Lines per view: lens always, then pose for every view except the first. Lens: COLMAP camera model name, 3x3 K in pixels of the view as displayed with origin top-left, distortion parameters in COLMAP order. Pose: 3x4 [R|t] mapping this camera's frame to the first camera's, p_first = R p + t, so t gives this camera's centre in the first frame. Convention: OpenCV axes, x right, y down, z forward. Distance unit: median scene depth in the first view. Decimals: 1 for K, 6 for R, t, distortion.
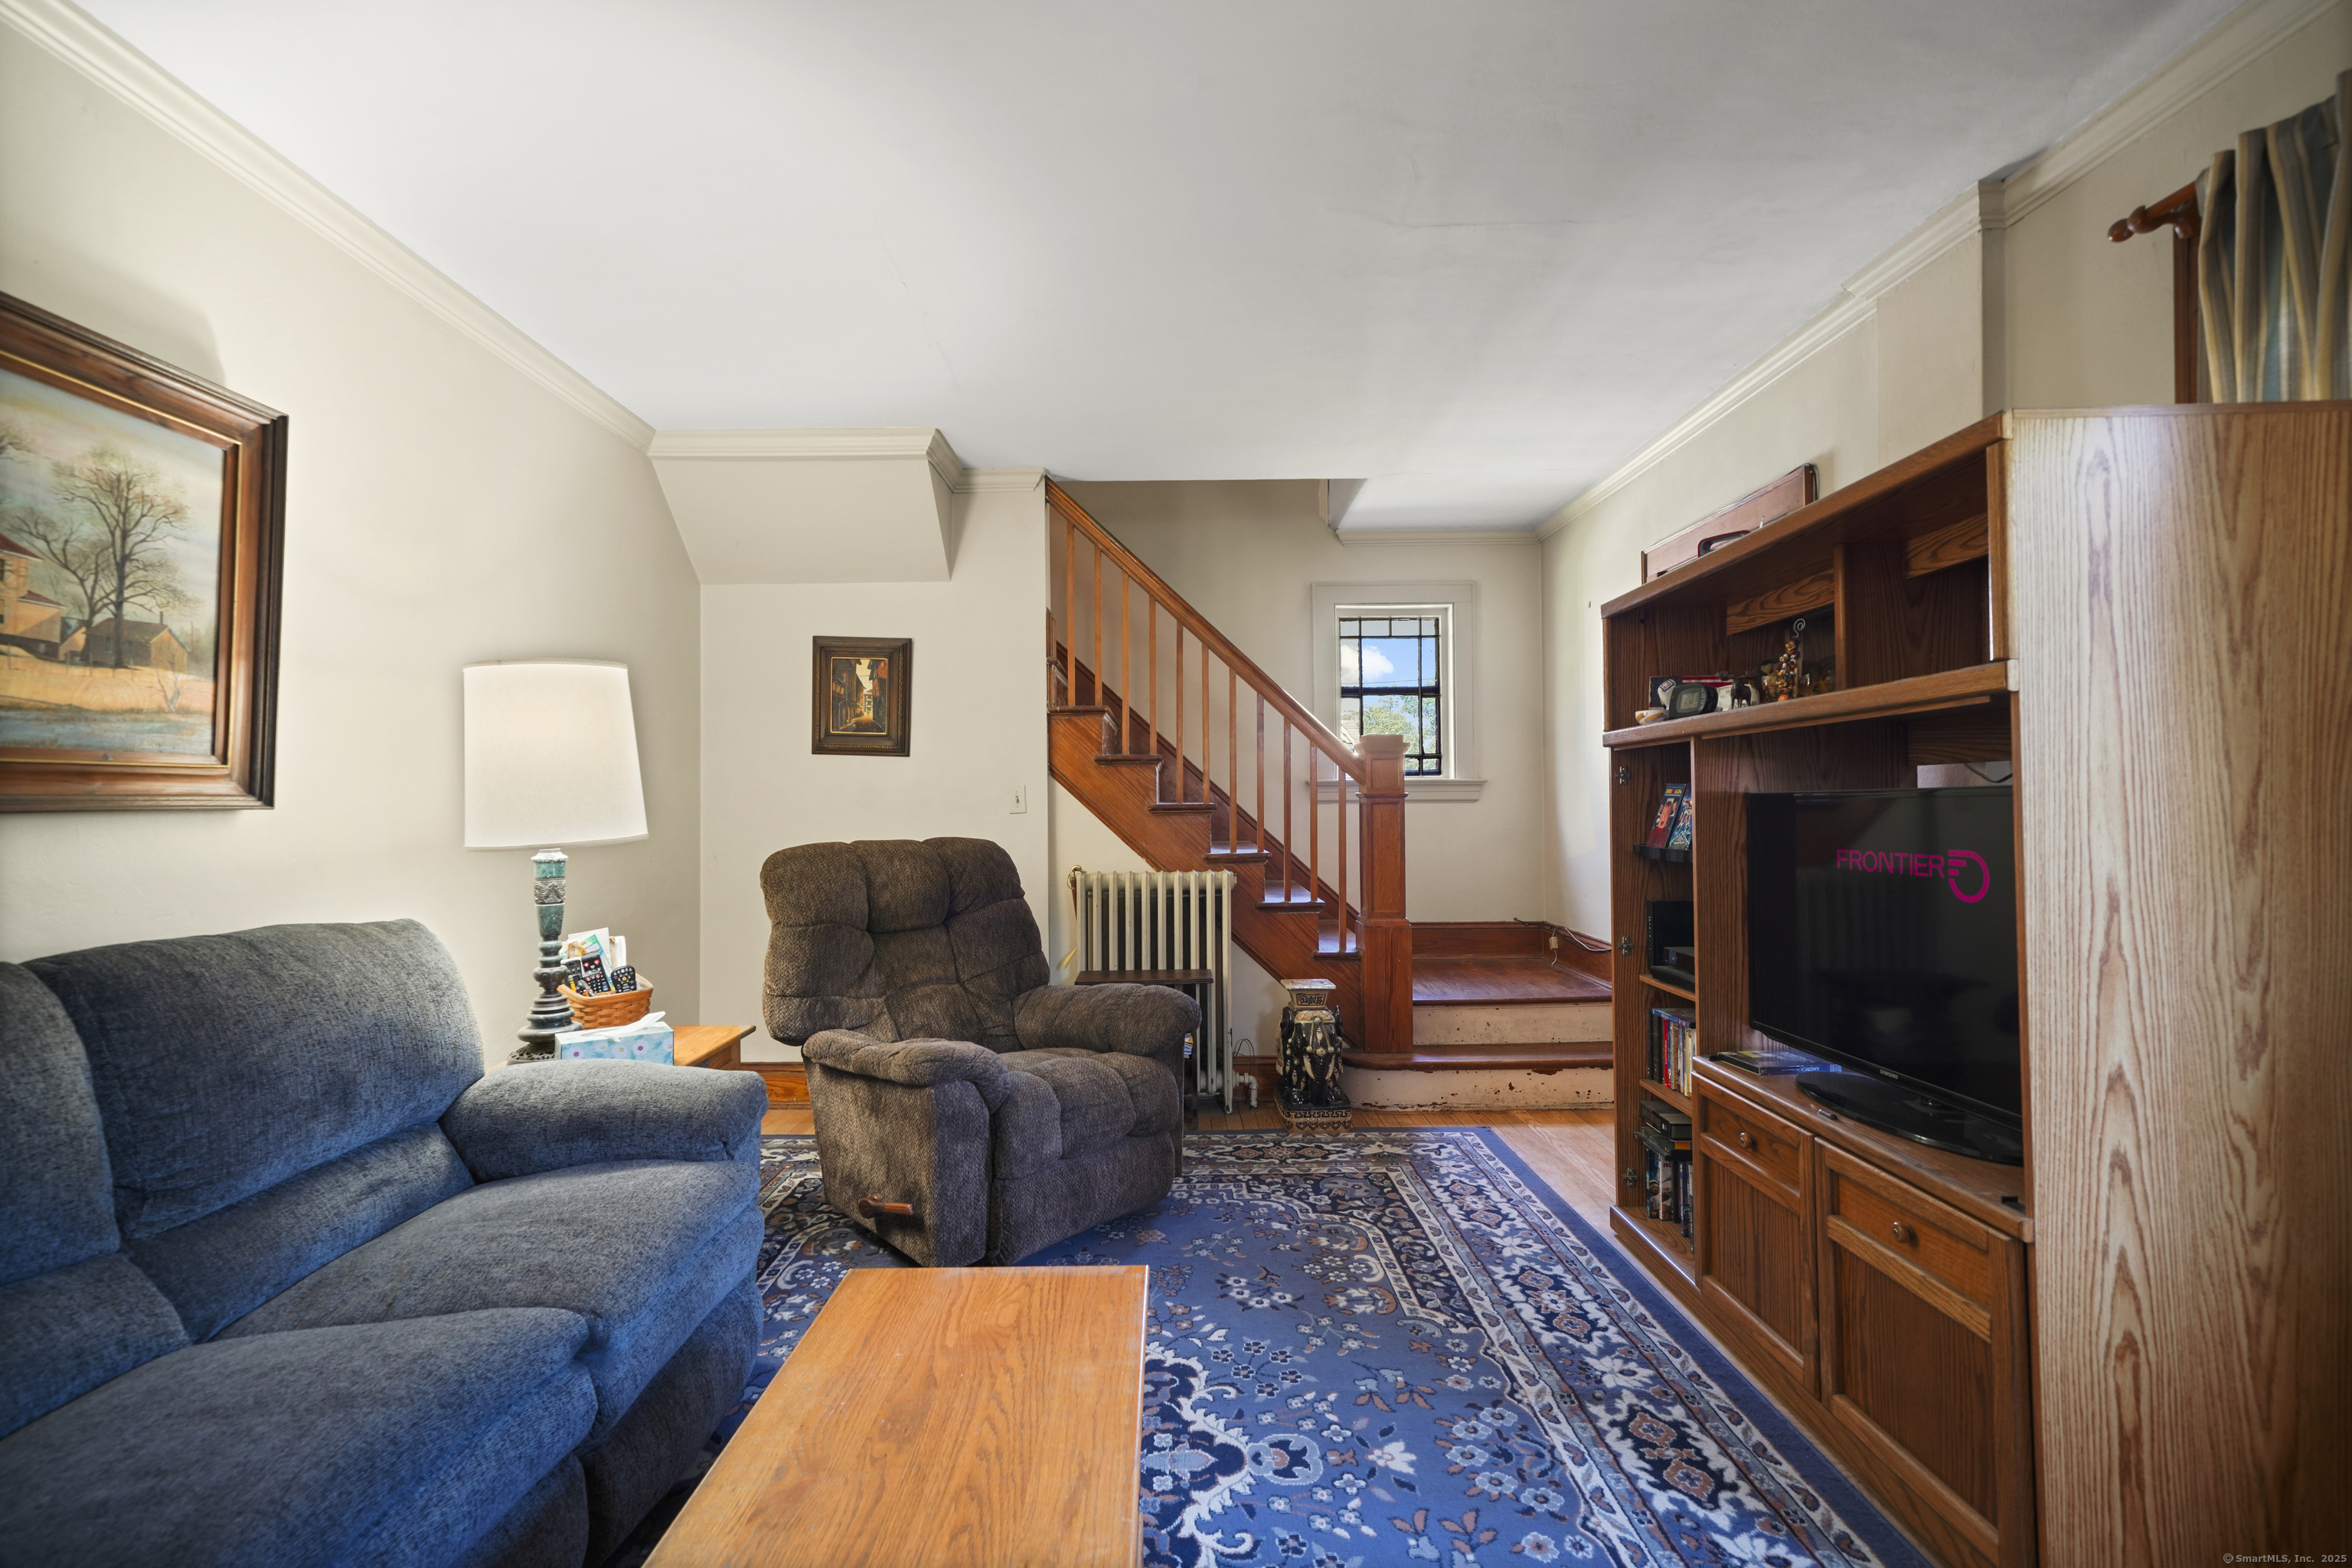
lens RADIAL K [[1028.4, 0, 1170.5], [0, 1028.4, 787.2], [0, 0, 1]] dist [0.004598, 0.000460]
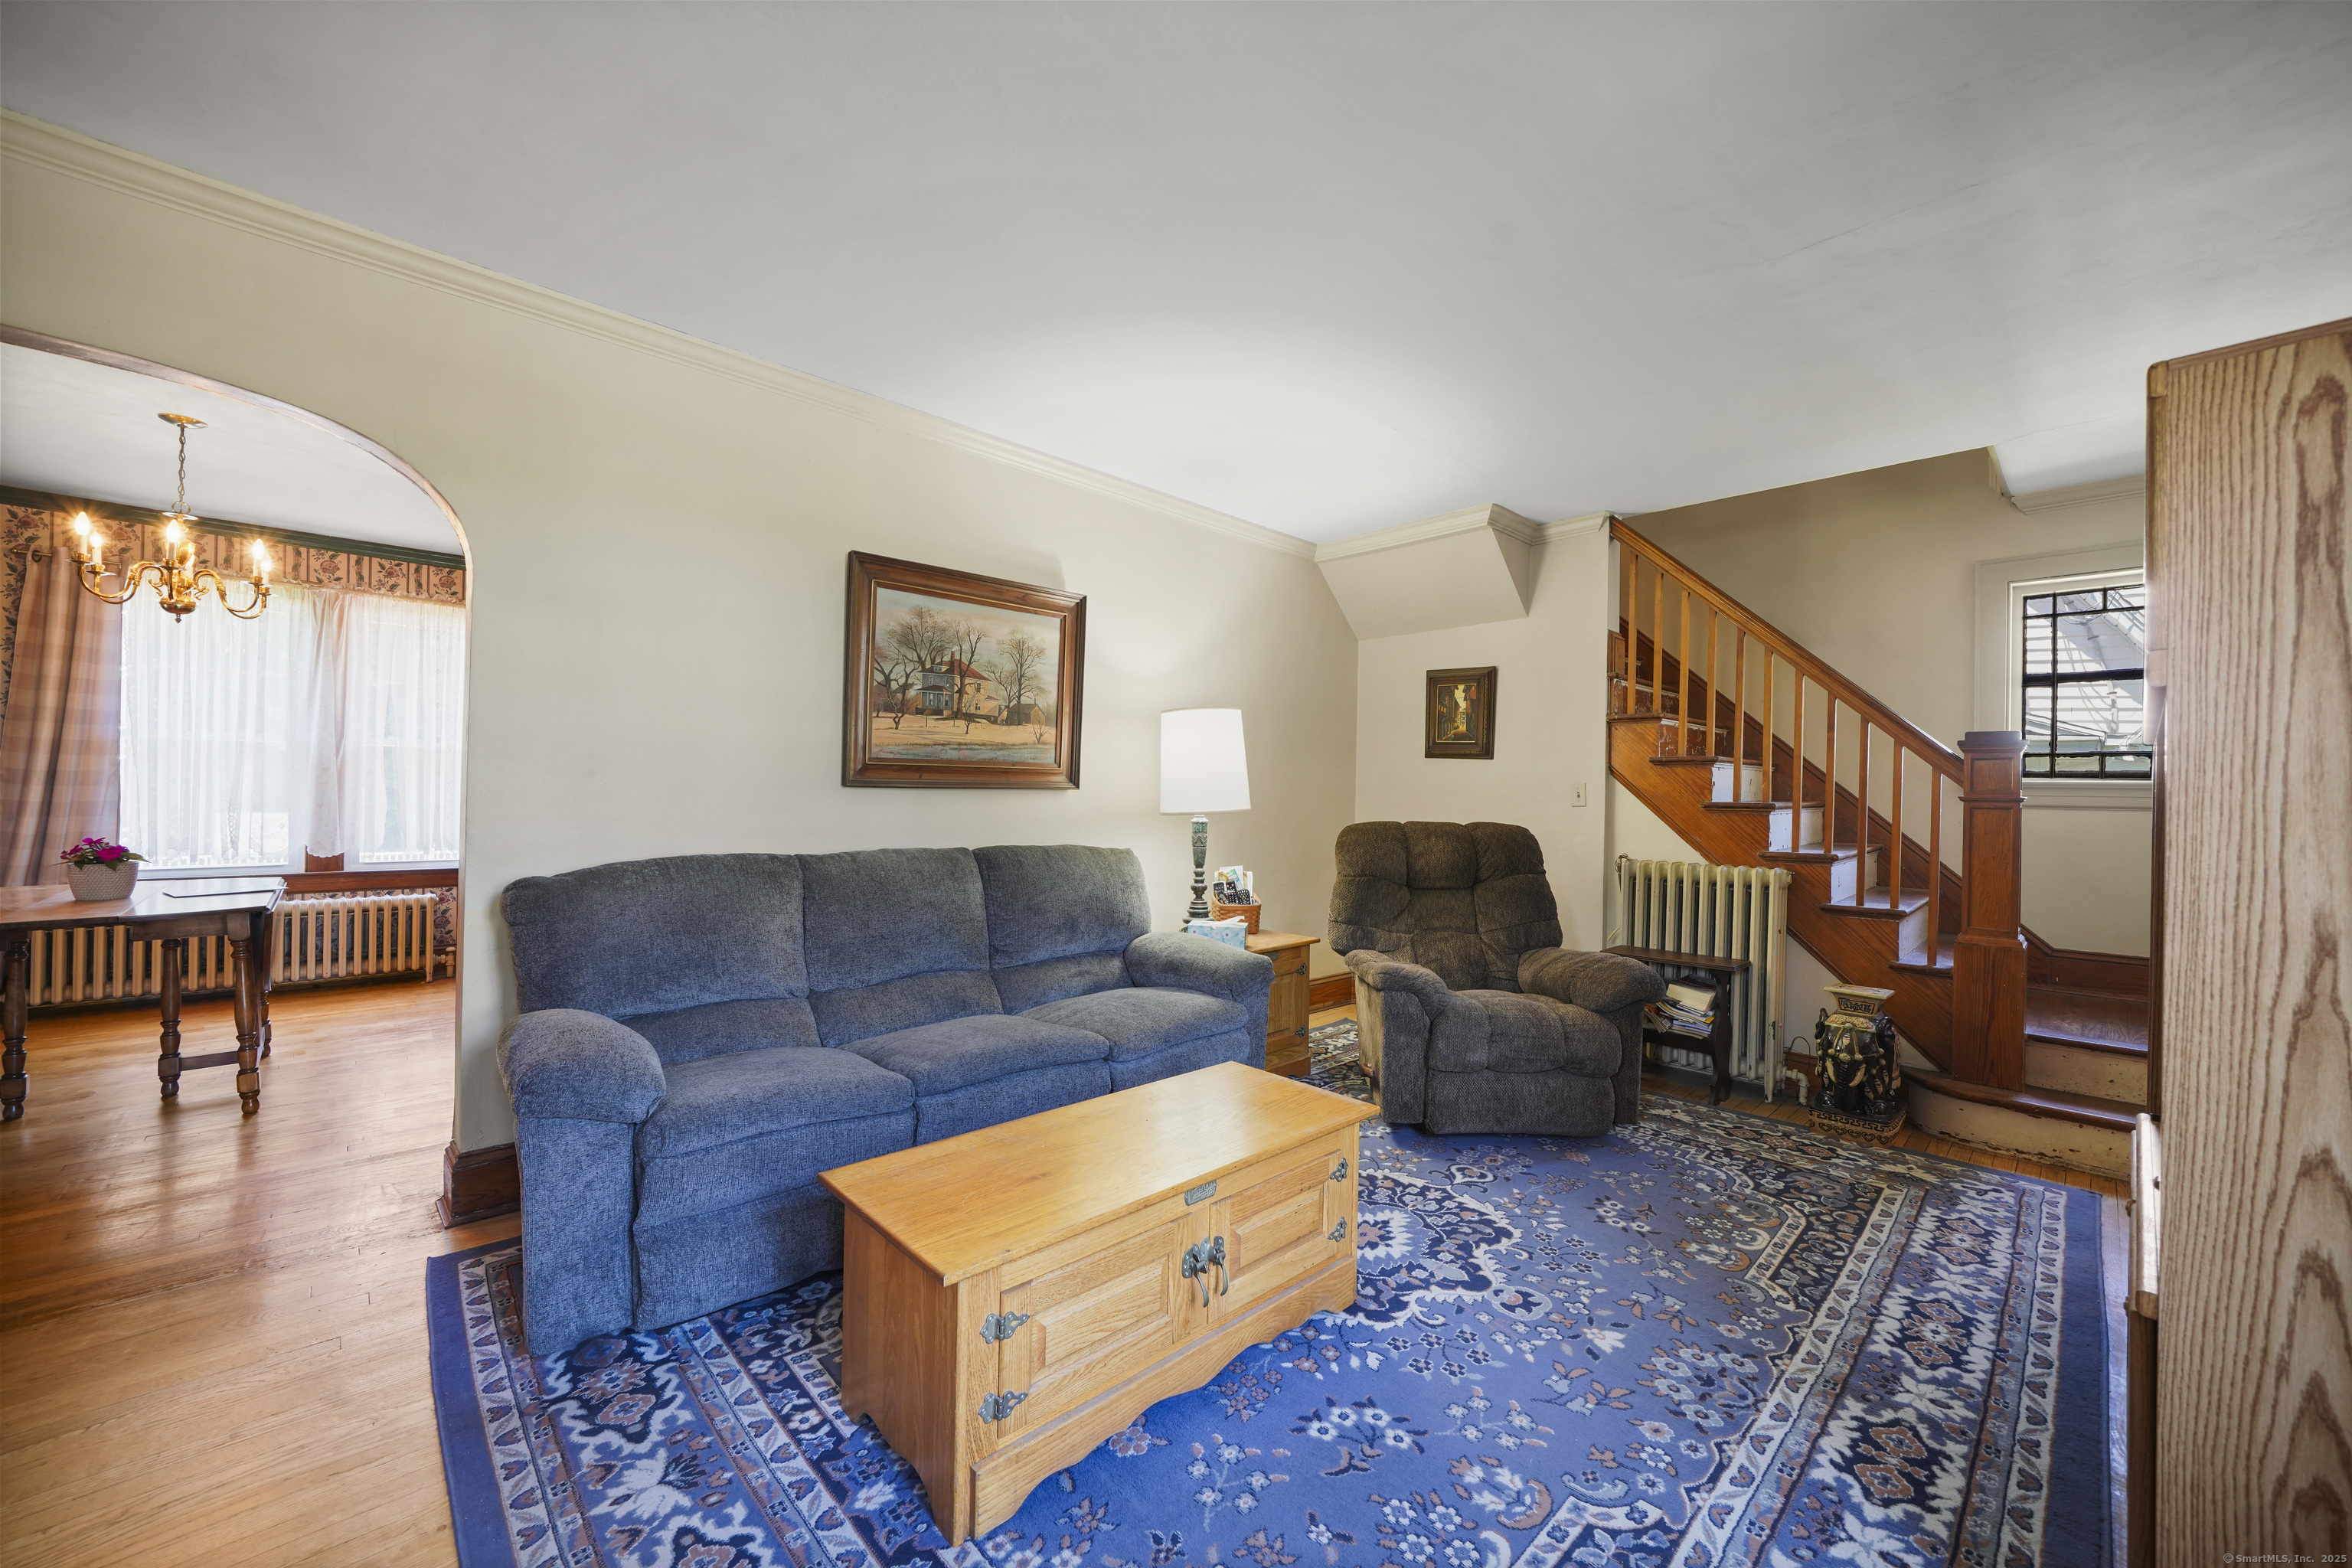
lens RADIAL K [[877.5, 0, 1176.0], [0, 877.5, 784.0], [0, 0, 1]] dist [-0.021927, 0.003669]
pose [[0.691249, 0.013370, -0.722493, 0.431789], [-0.011855, 0.999904, 0.007161, -0.003554], [0.722519, 0.003615, 0.691342, -0.053347]]
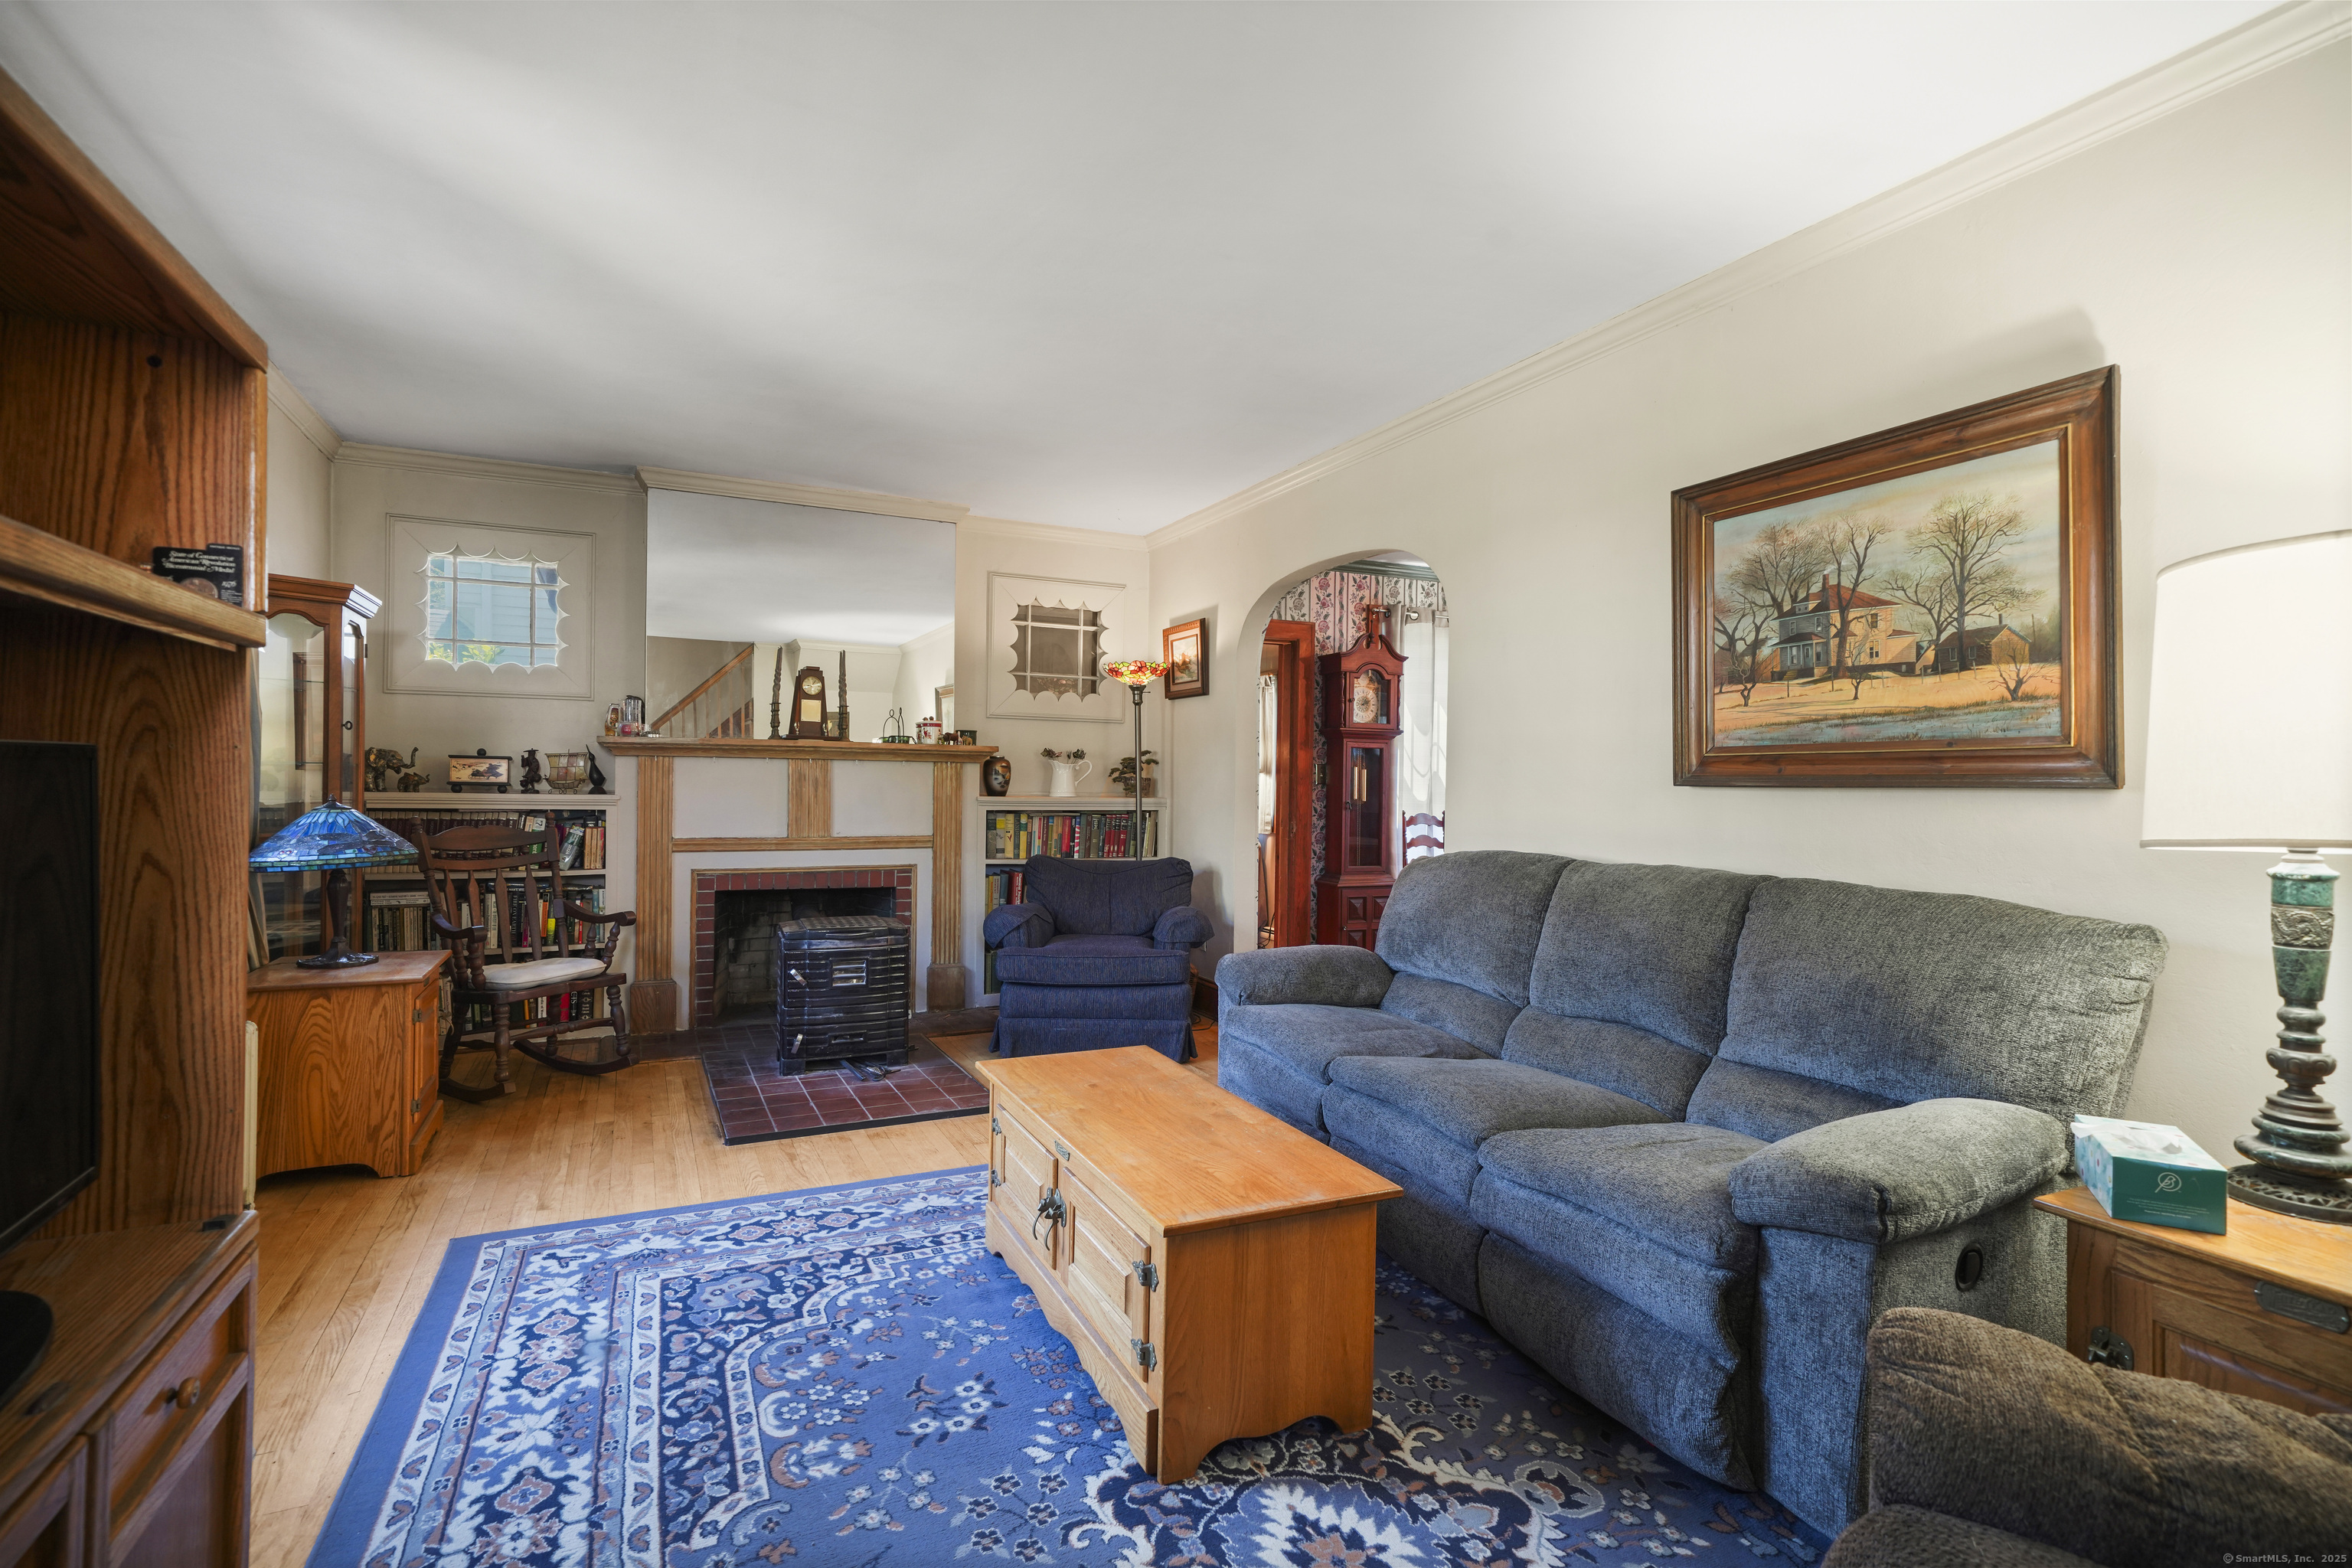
lens RADIAL K [[1130.2, 0, 1176.0], [0, 1130.2, 784.0], [0, 0, 1]] dist [0.001784, 0.000210]
pose [[-0.899202, -0.007298, -0.437473, 0.291083], [-0.003194, 0.999944, -0.010118, 0.025187], [0.437523, -0.007701, -0.899174, 1.285651]]
